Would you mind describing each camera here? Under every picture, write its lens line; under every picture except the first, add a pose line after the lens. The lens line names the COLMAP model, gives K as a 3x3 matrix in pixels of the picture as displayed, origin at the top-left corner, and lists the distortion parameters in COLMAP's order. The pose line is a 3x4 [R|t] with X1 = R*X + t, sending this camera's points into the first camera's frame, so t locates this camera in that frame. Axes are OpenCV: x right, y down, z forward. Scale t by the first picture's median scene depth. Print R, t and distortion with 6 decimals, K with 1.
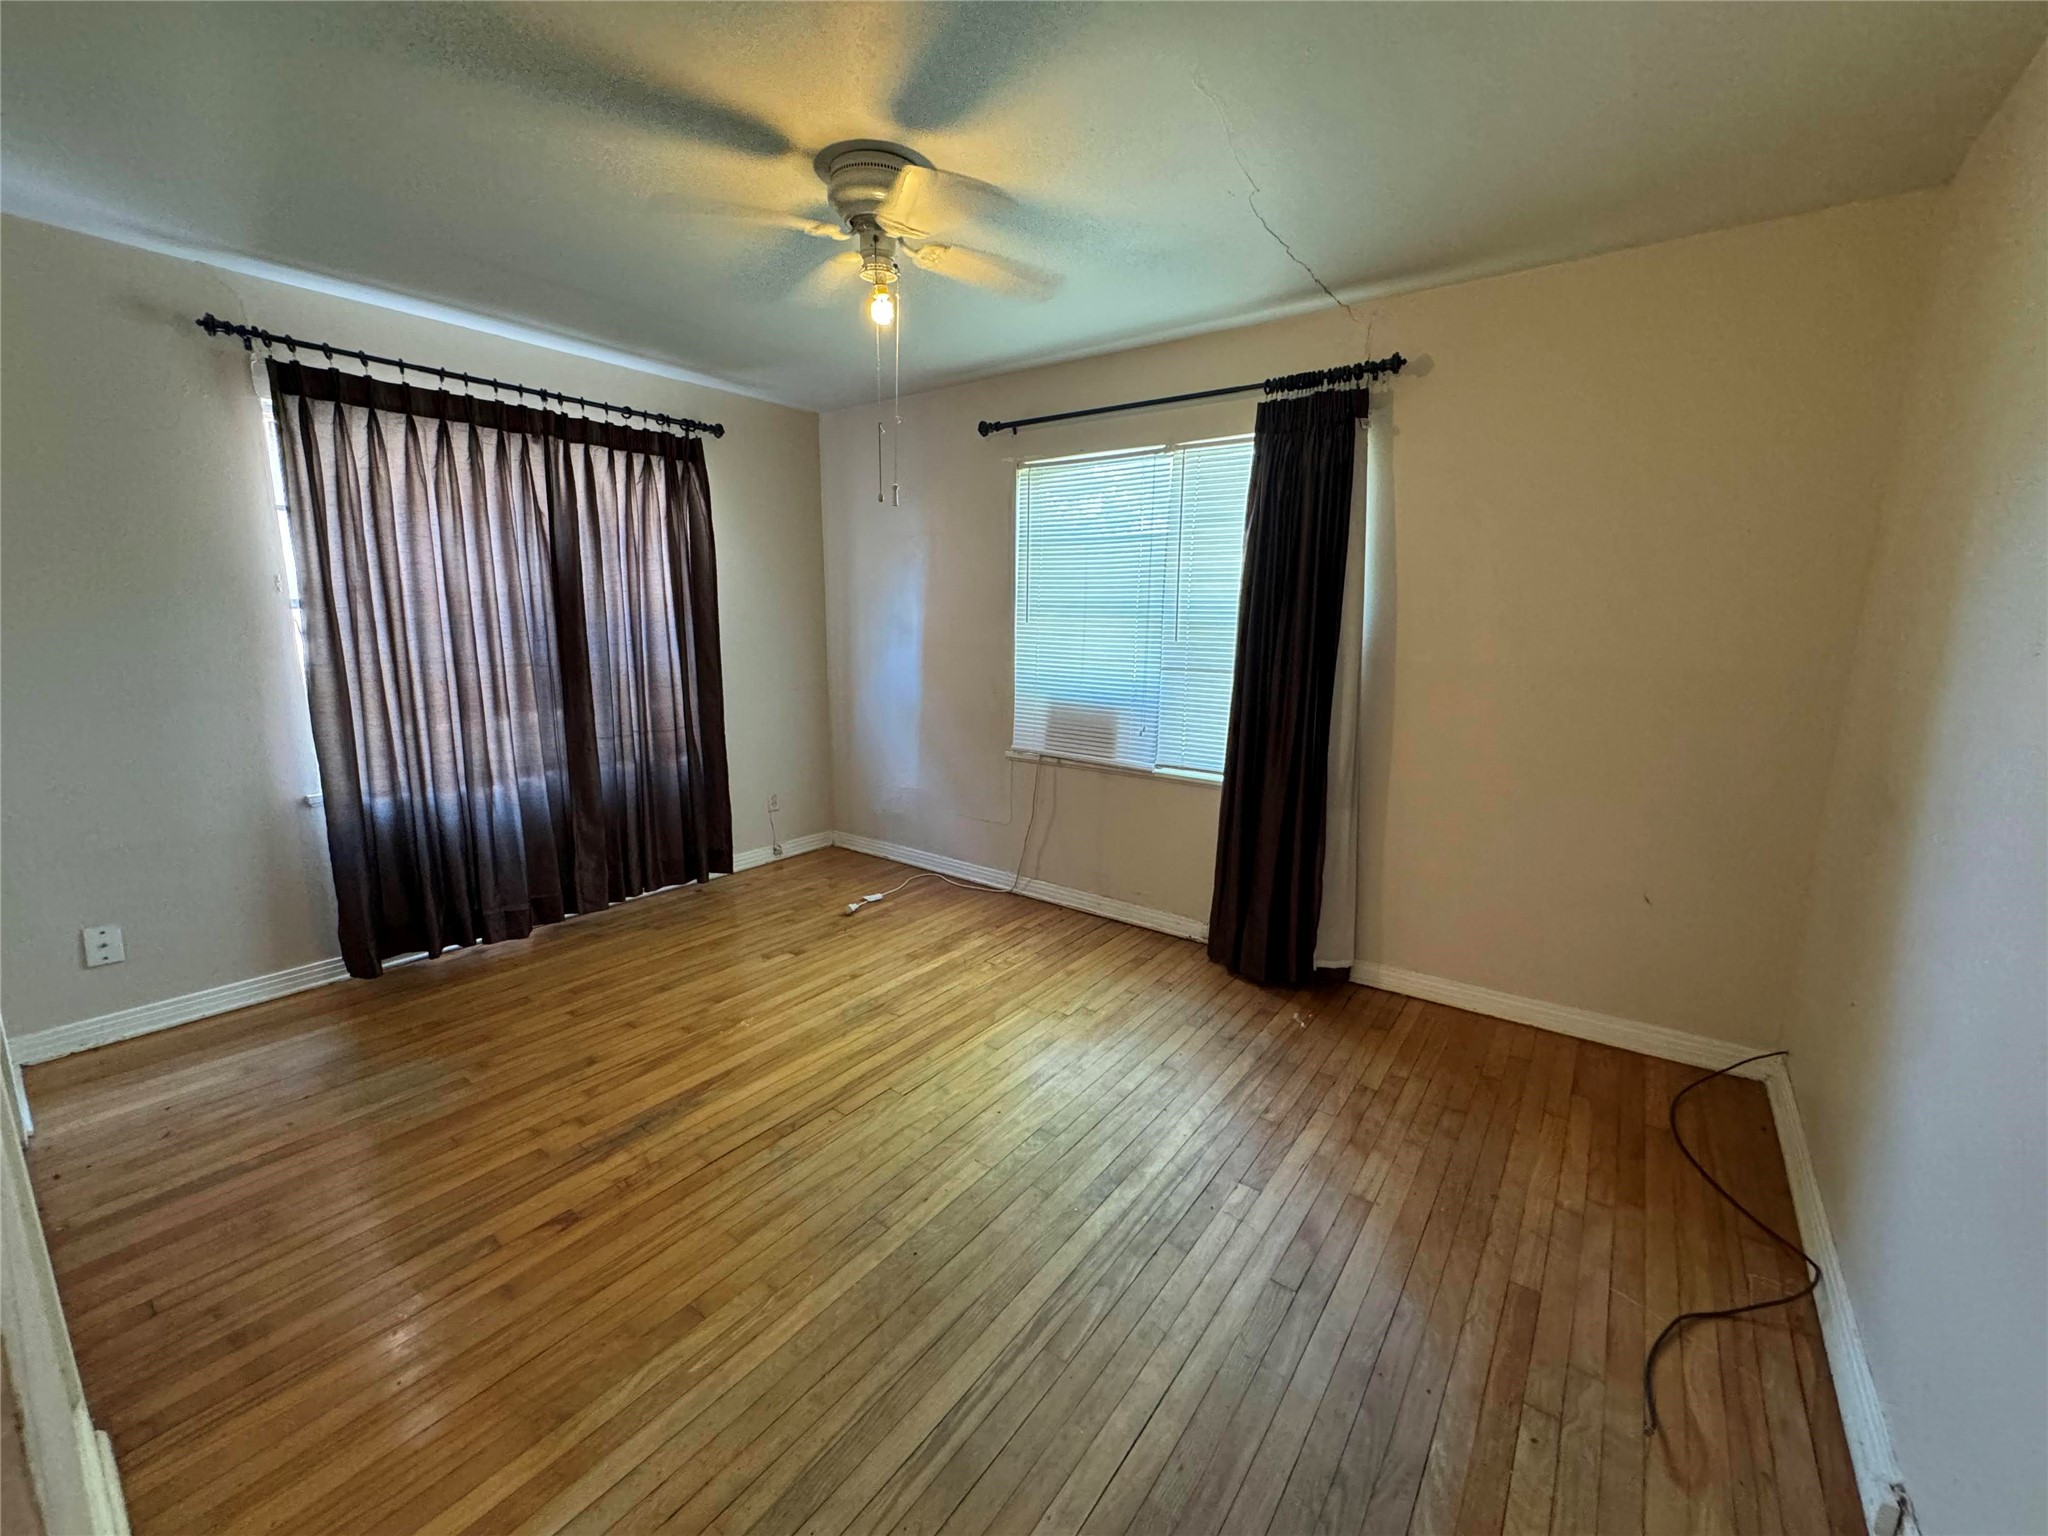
lens RADIAL K [[819.1, 0, 1027.2], [0, 819.1, 766.3], [0, 0, 1]] dist [-0.002632, 0.000130]
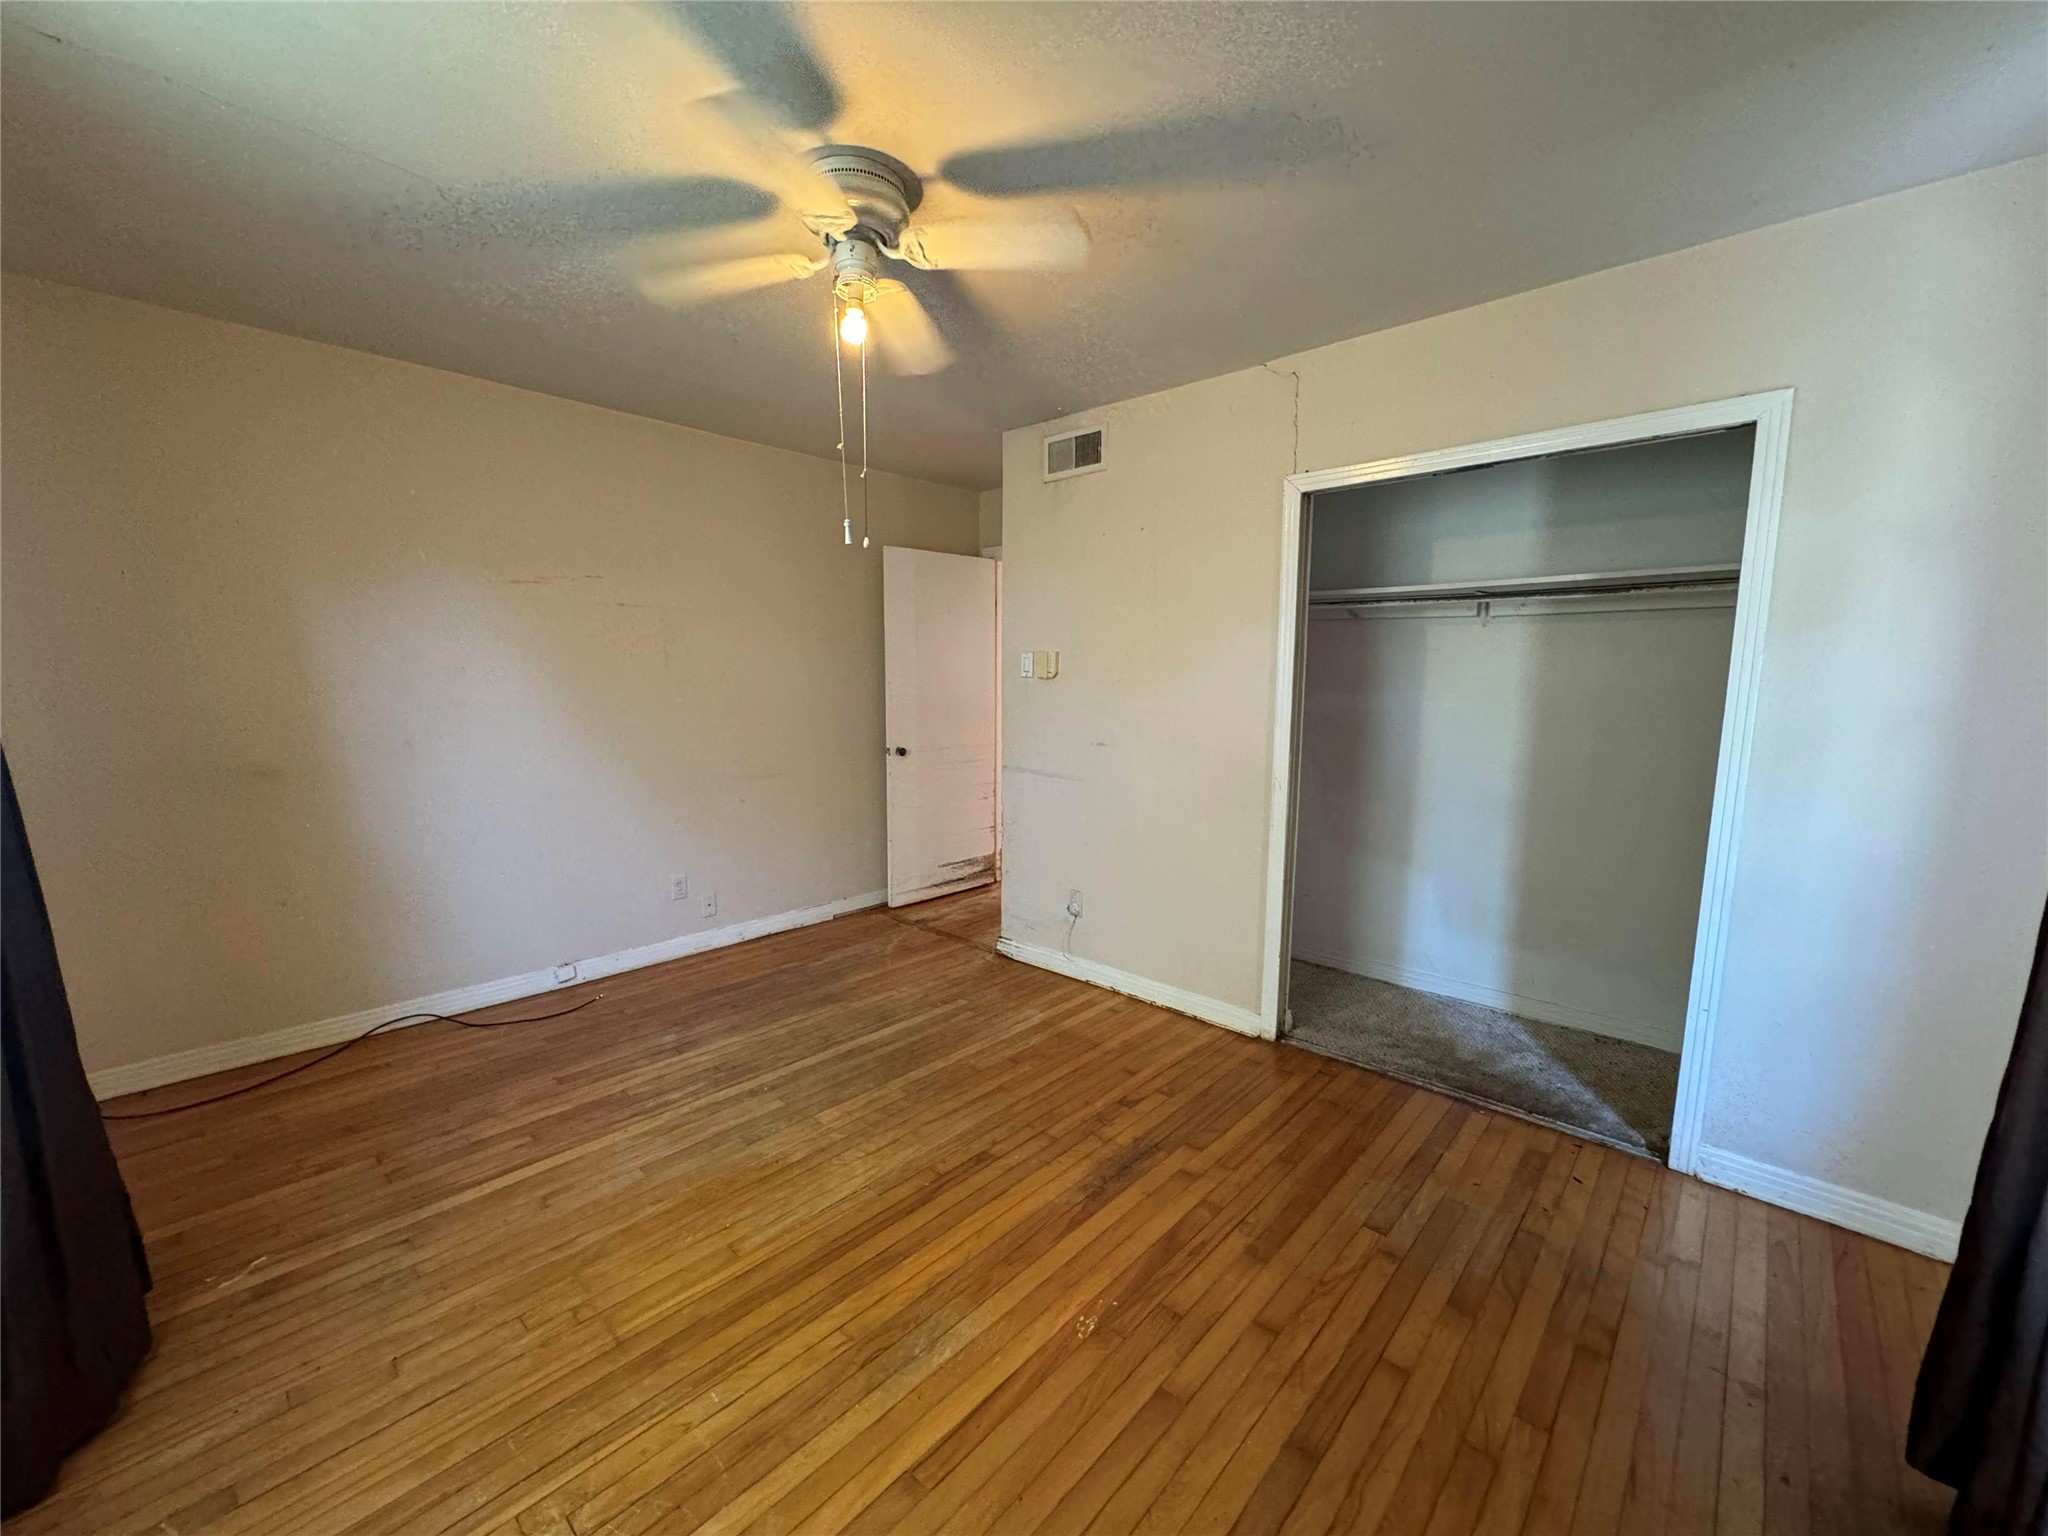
lens RADIAL K [[819.1, 0, 1027.2], [0, 819.1, 766.3], [0, 0, 1]] dist [-0.002632, 0.000130]
pose [[-0.994654, -0.033979, 0.097515, -0.414873], [-0.003401, 0.954580, 0.297936, -0.330075], [-0.103209, 0.296012, -0.949592, 1.763253]]
